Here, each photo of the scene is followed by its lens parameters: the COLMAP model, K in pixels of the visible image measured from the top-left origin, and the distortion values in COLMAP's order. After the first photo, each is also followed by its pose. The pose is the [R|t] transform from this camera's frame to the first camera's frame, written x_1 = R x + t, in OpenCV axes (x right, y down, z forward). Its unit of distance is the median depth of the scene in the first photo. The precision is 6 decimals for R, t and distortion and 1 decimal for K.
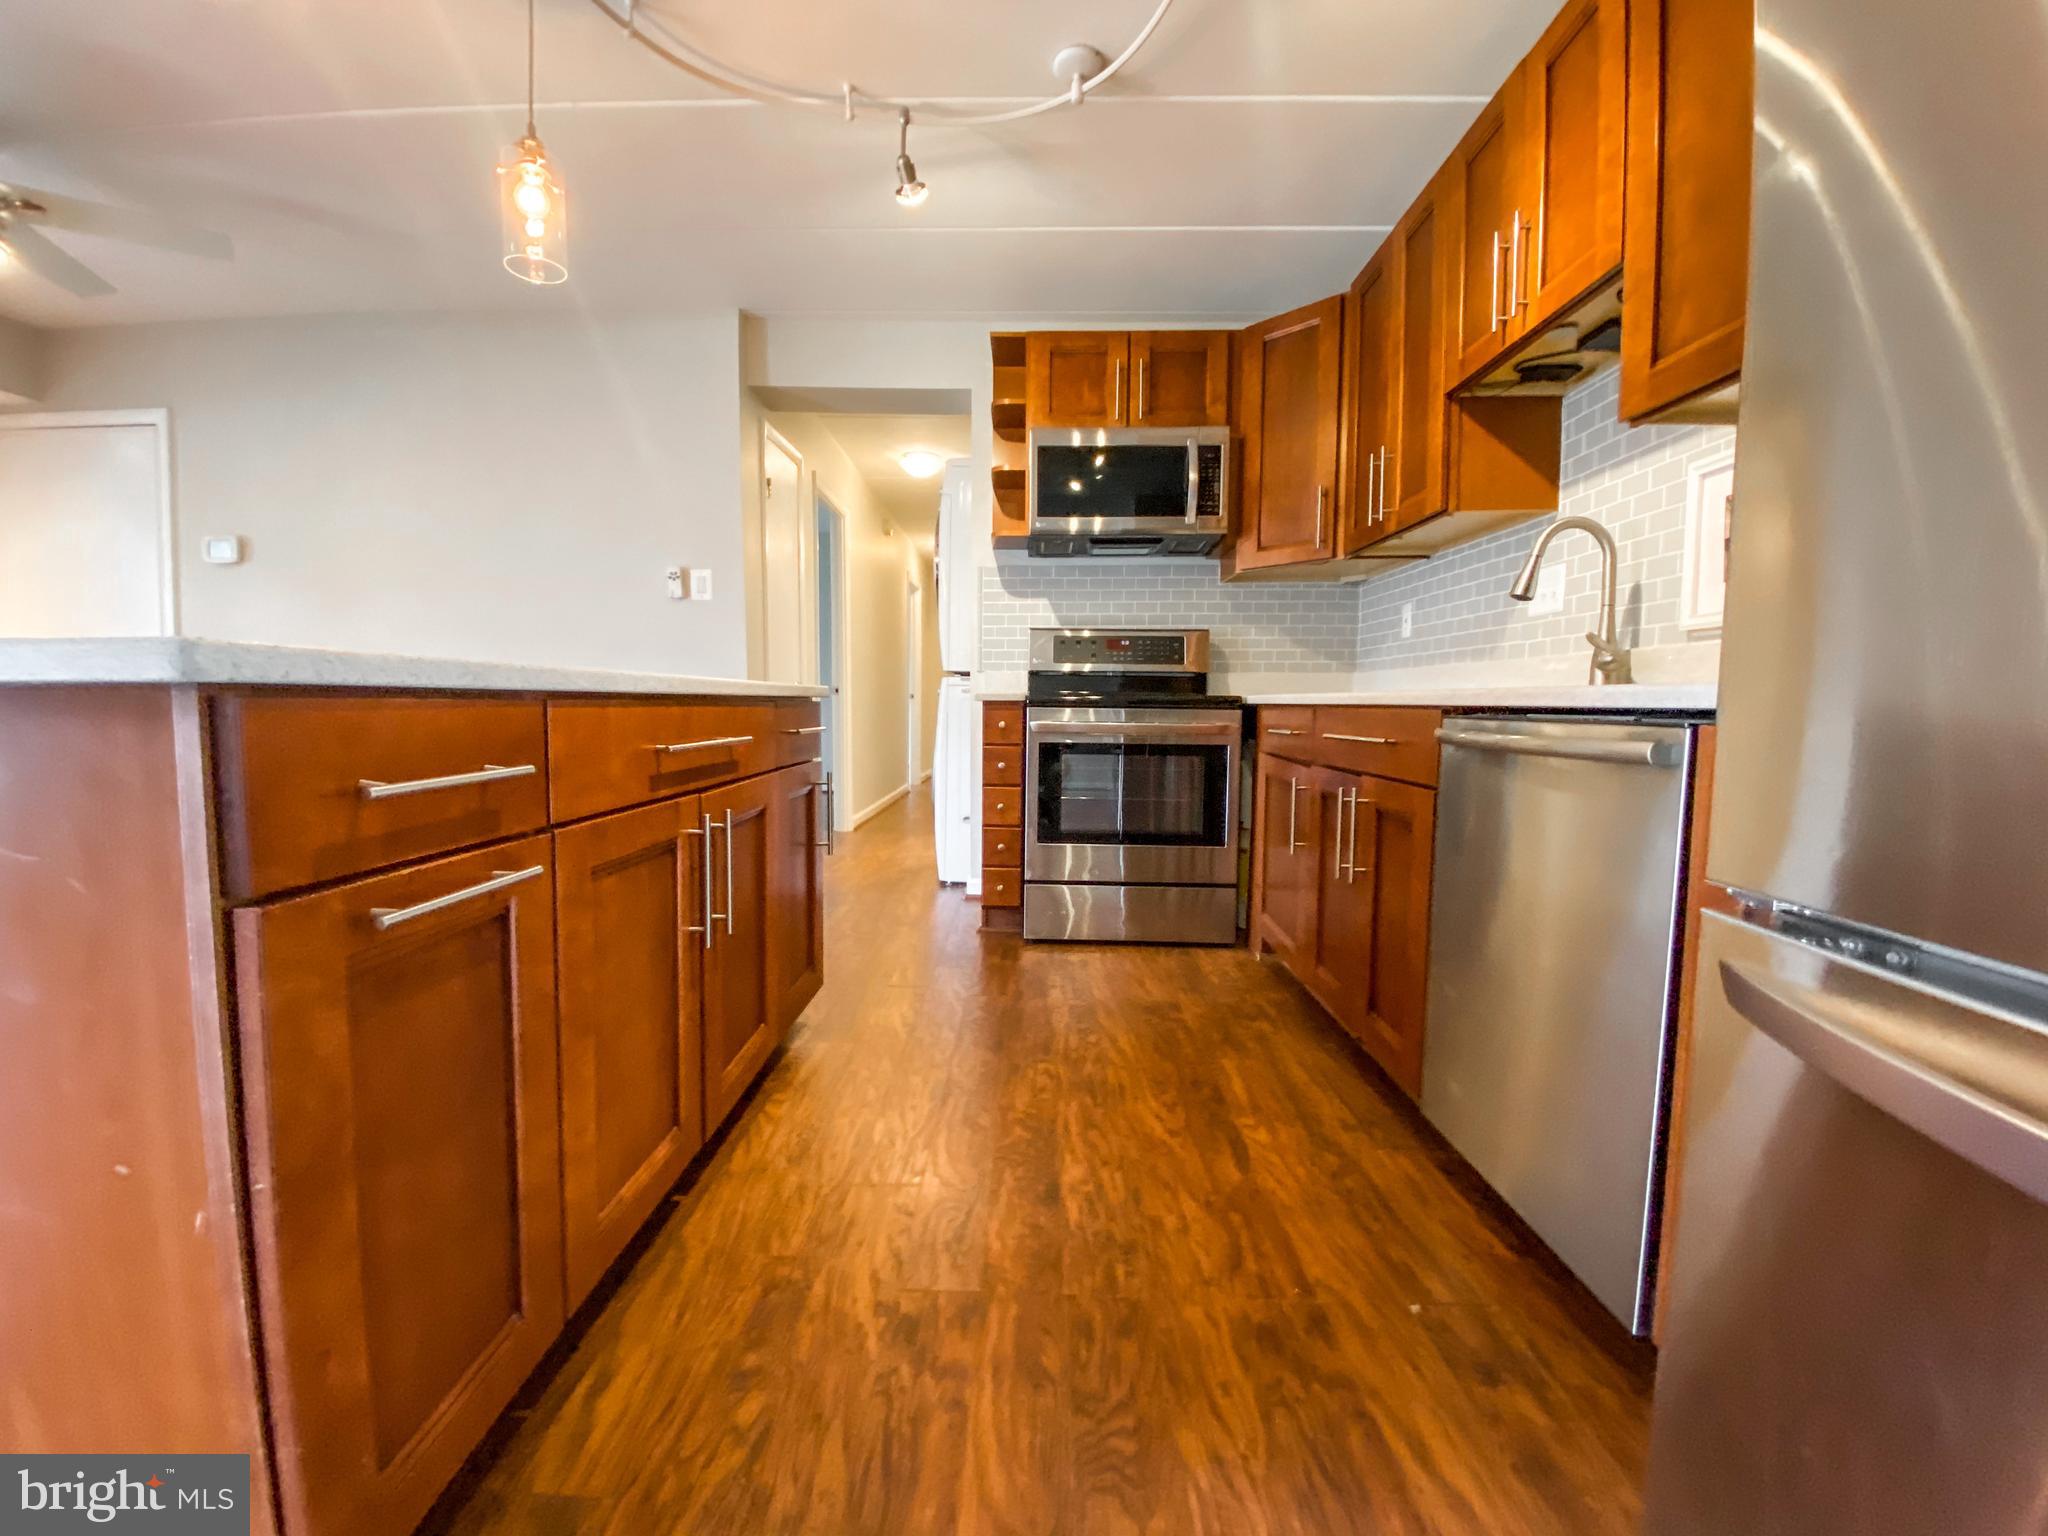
lens RADIAL K [[834.7, 0, 1044.9], [0, 834.7, 770.5], [0, 0, 1]] dist [-0.003442, -0.001604]
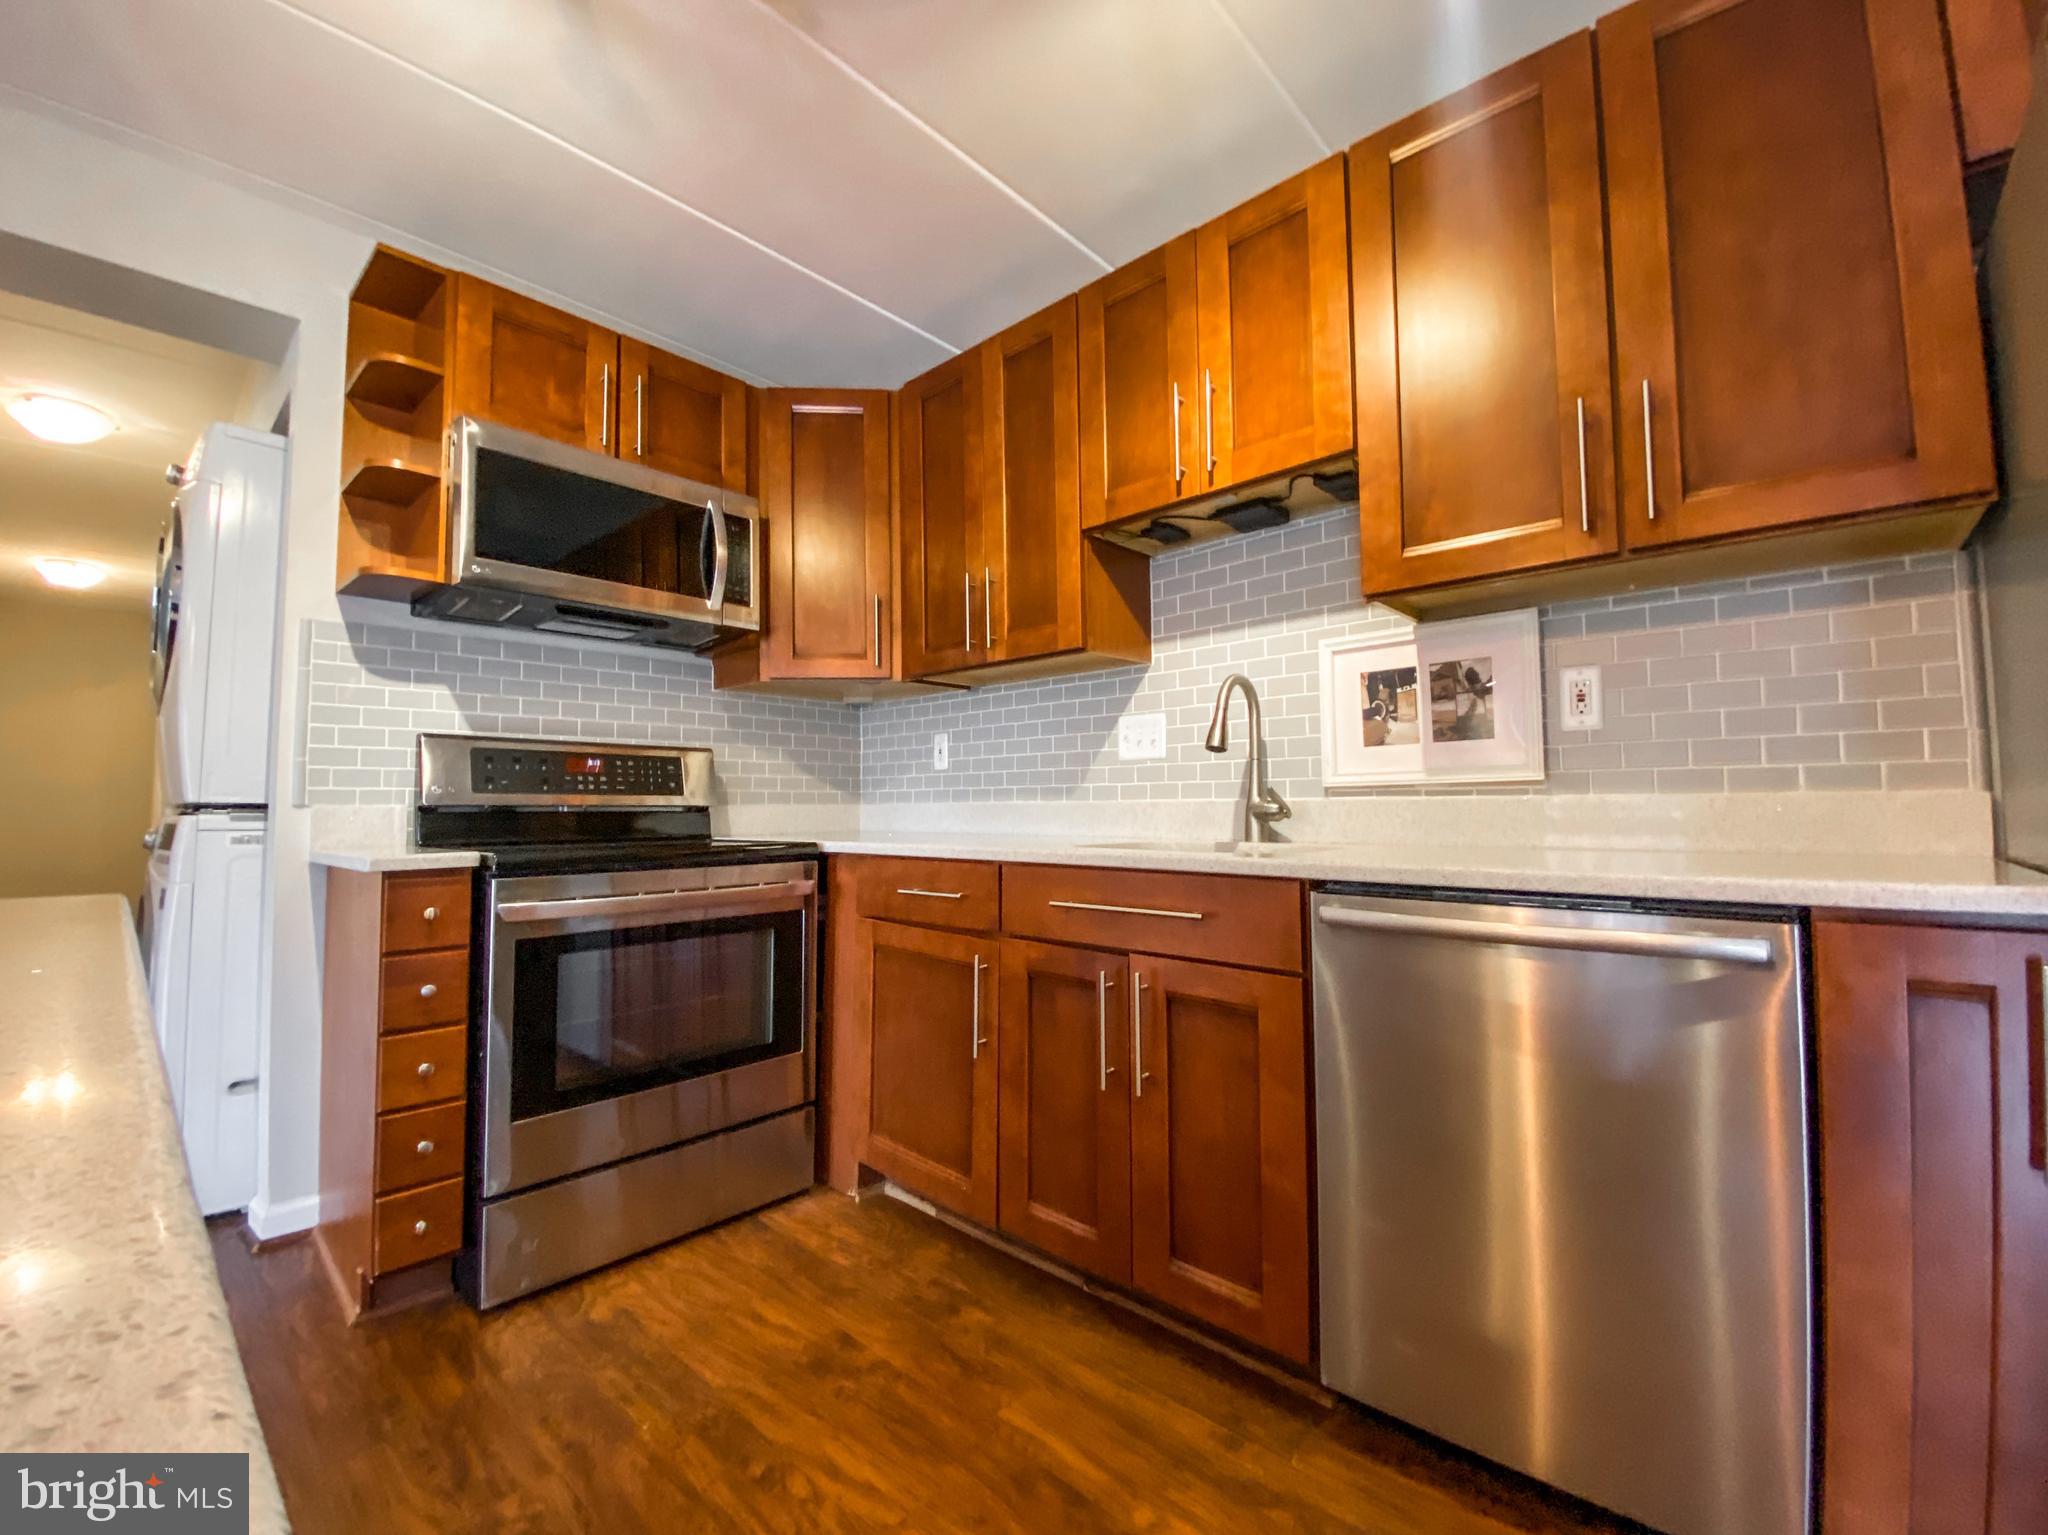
lens RADIAL K [[834.7, 0, 1019.4], [0, 834.7, 758.7], [0, 0, 1]] dist [-0.003442, -0.001604]
pose [[0.666462, 0.033777, 0.744774, -0.194098], [0.068678, 0.991944, -0.106442, -0.066641], [-0.742369, 0.122089, 0.658773, 0.325150]]
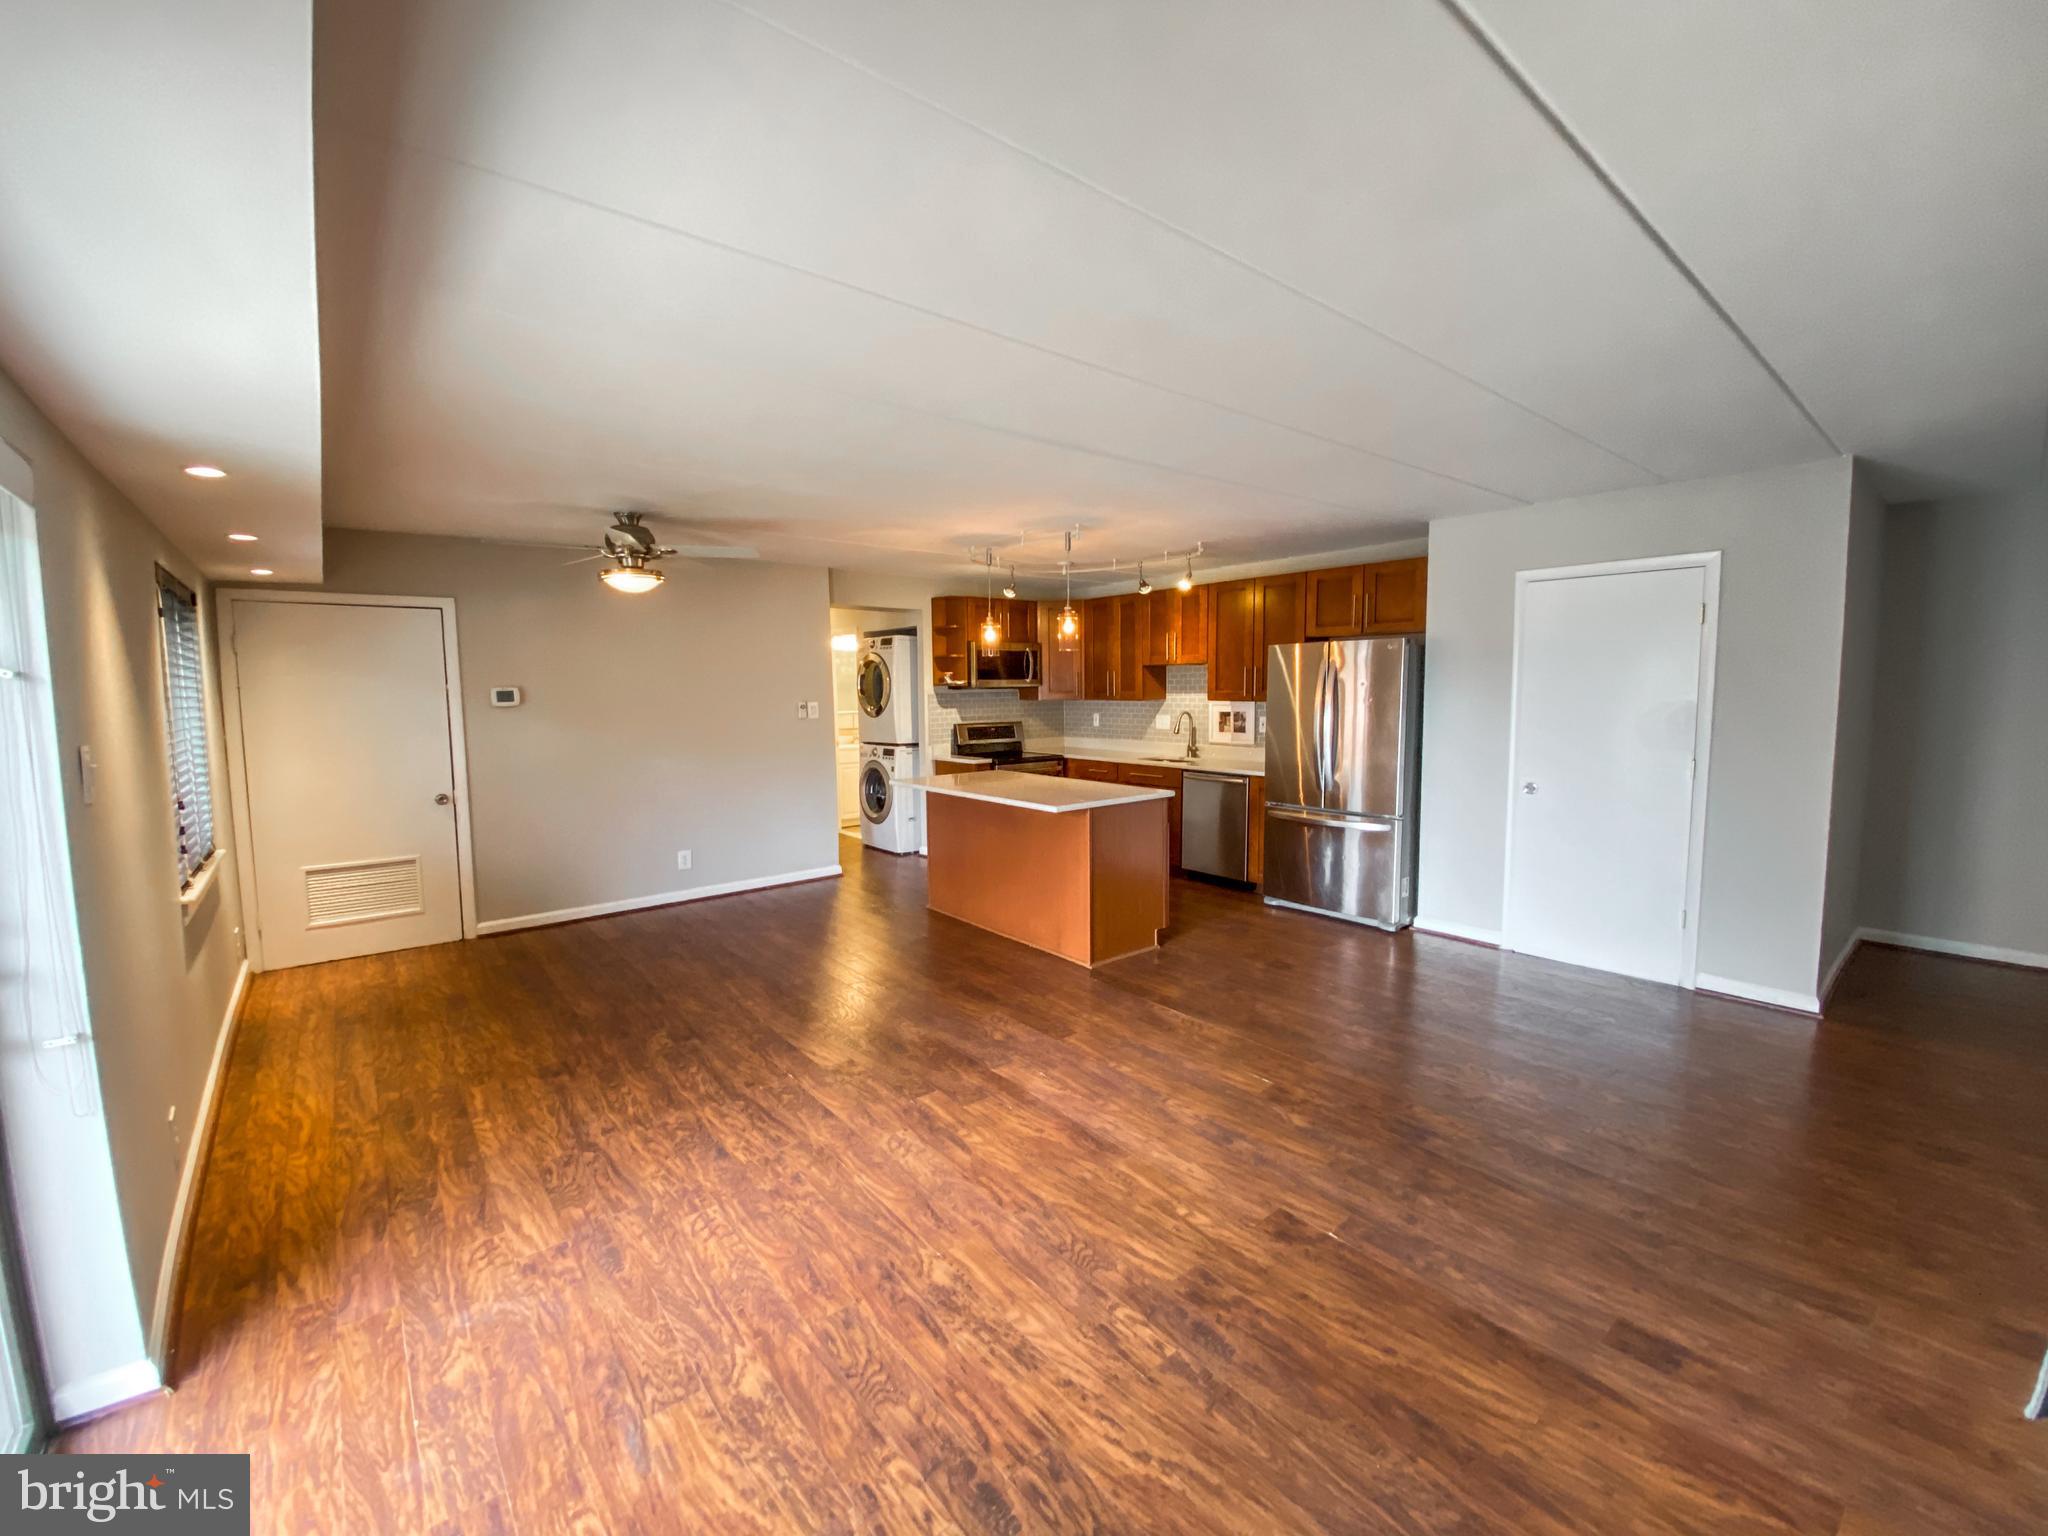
lens RADIAL K [[834.7, 0, 1018.9], [0, 834.7, 754.0], [0, 0, 1]] dist [-0.003442, -0.001604]
pose [[0.765350, -0.067214, 0.640095, -1.408974], [0.062229, 0.997600, 0.030348, -0.166652], [-0.640599, 0.016605, 0.767696, -0.831524]]
